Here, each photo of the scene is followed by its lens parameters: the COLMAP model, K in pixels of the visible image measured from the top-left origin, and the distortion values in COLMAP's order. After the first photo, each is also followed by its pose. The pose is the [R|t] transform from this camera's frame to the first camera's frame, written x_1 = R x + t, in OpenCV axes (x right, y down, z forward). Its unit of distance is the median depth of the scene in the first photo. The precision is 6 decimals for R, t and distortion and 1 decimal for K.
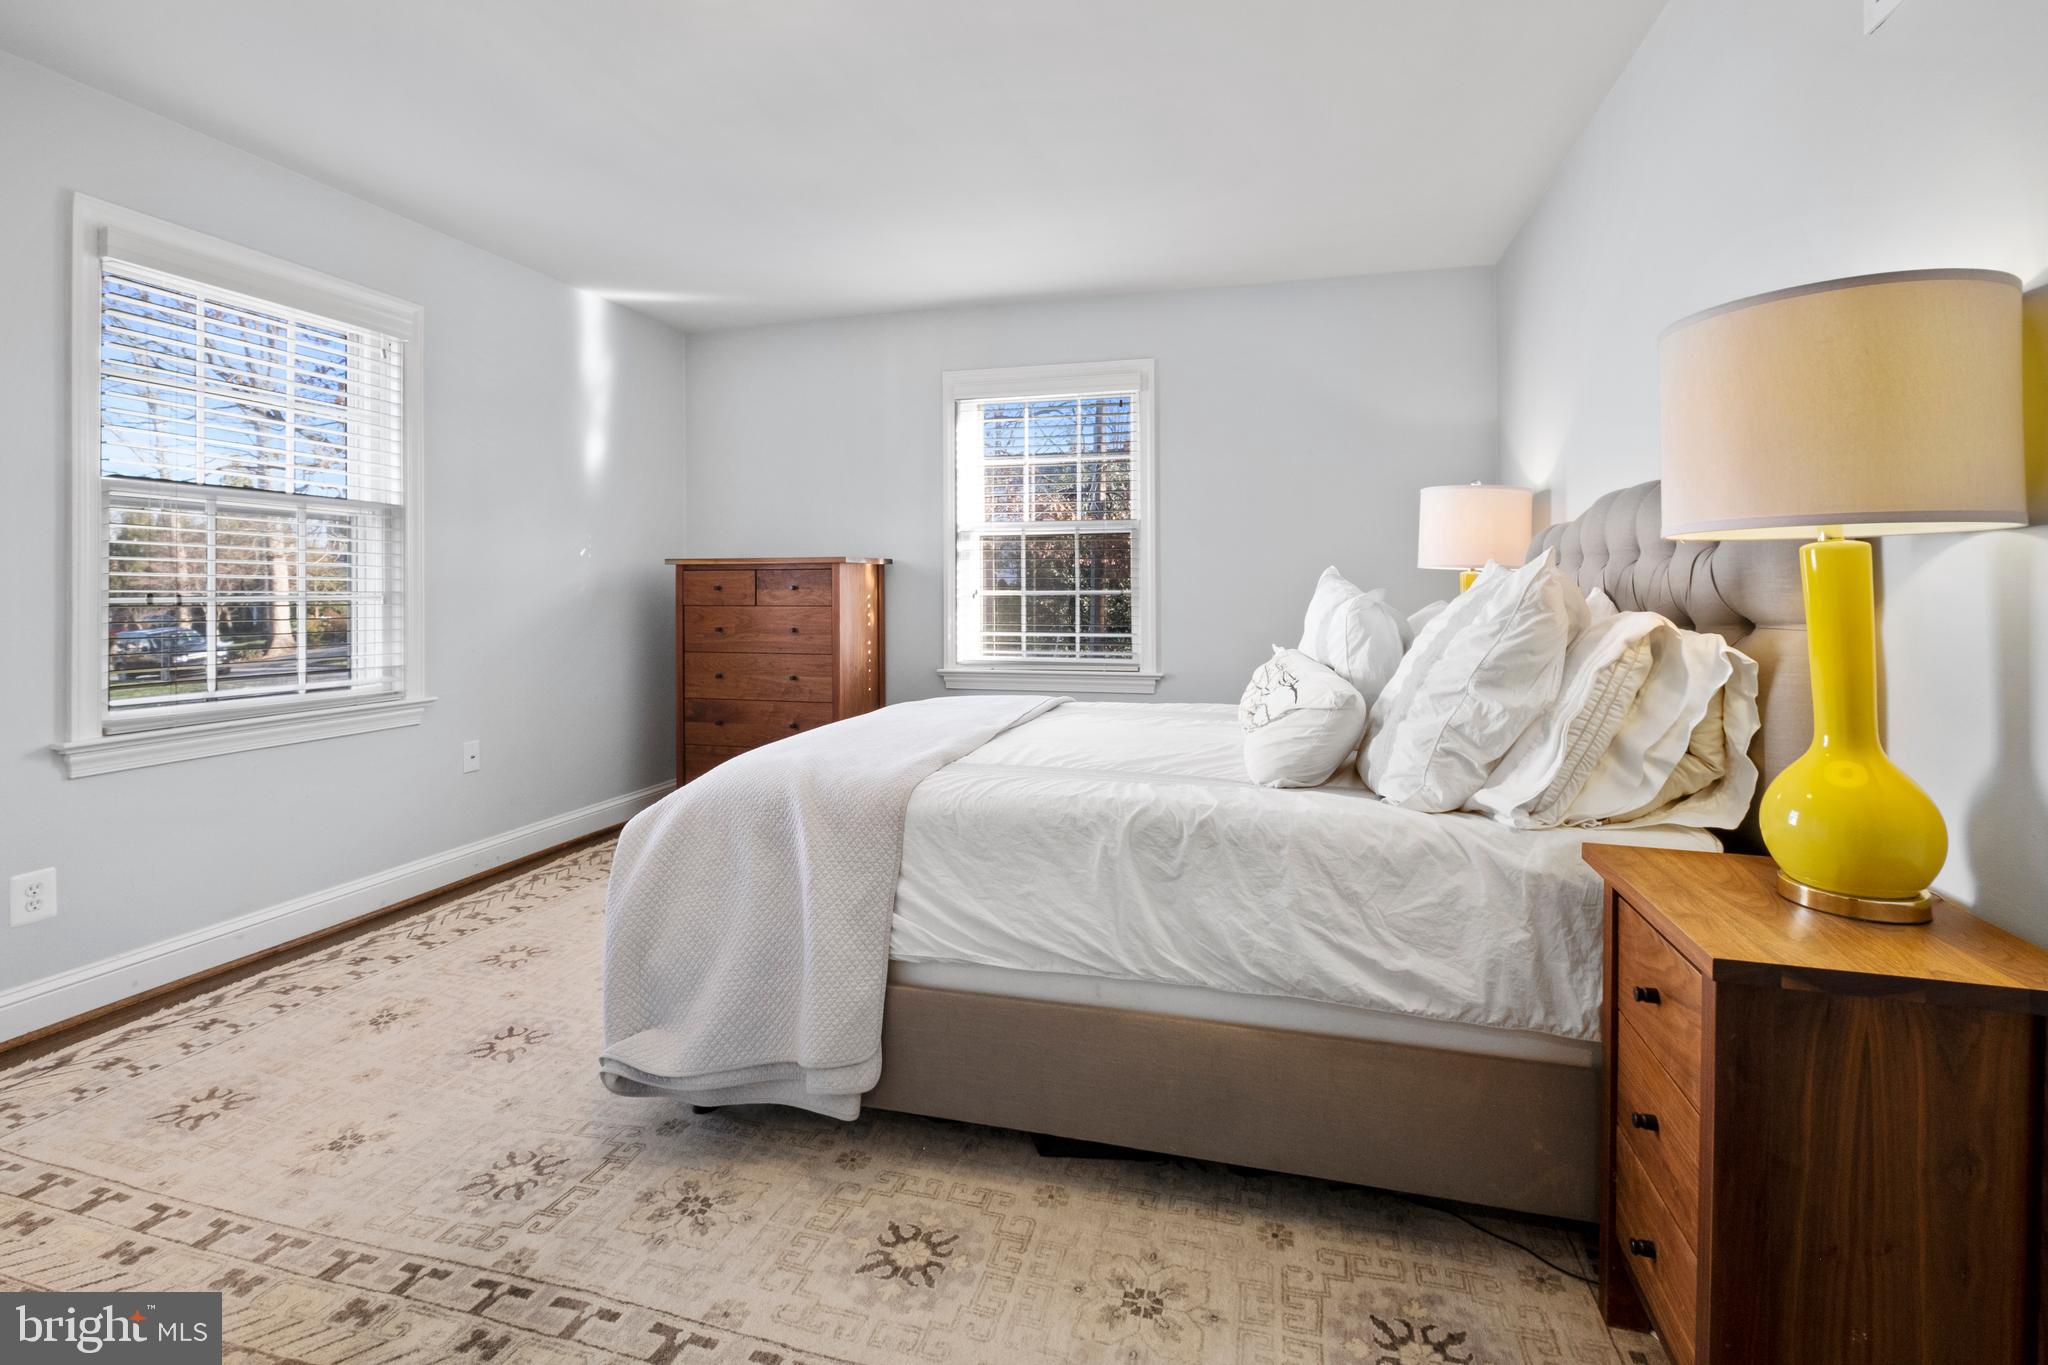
lens RADIAL K [[930.6, 0, 1042.4], [0, 930.6, 594.1], [0, 0, 1]] dist [0.000020, -0.000216]
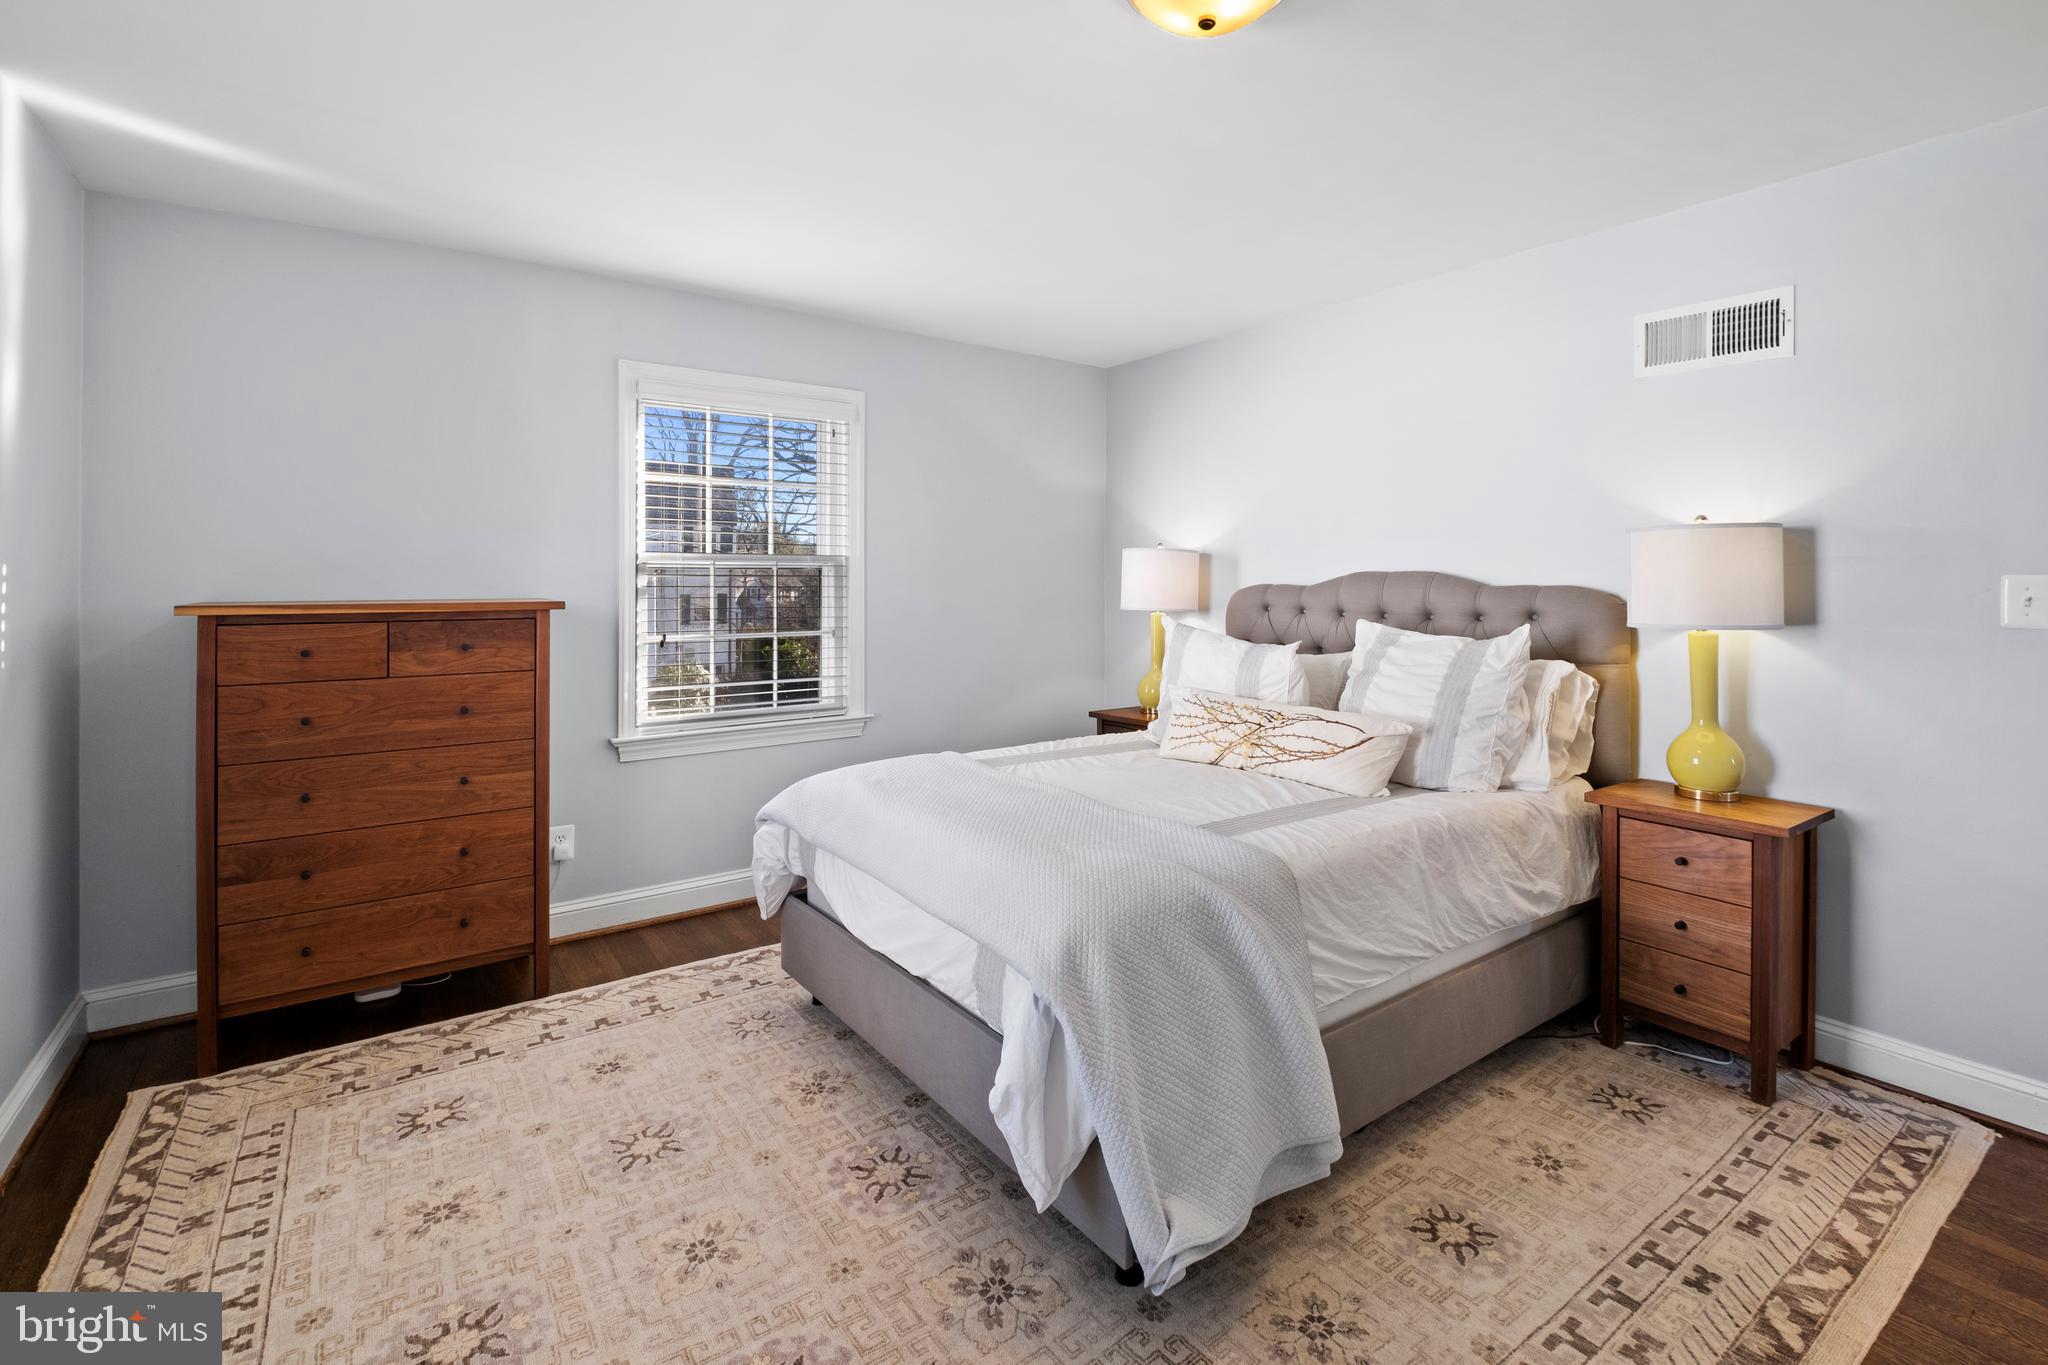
lens RADIAL K [[930.6, 0, 1042.4], [0, 930.6, 594.1], [0, 0, 1]] dist [0.000020, -0.000216]
pose [[0.624653, -0.005721, 0.780881, -0.536465], [0.004312, 0.999983, 0.003877, -0.046588], [-0.780890, 0.000945, 0.624667, 0.252703]]
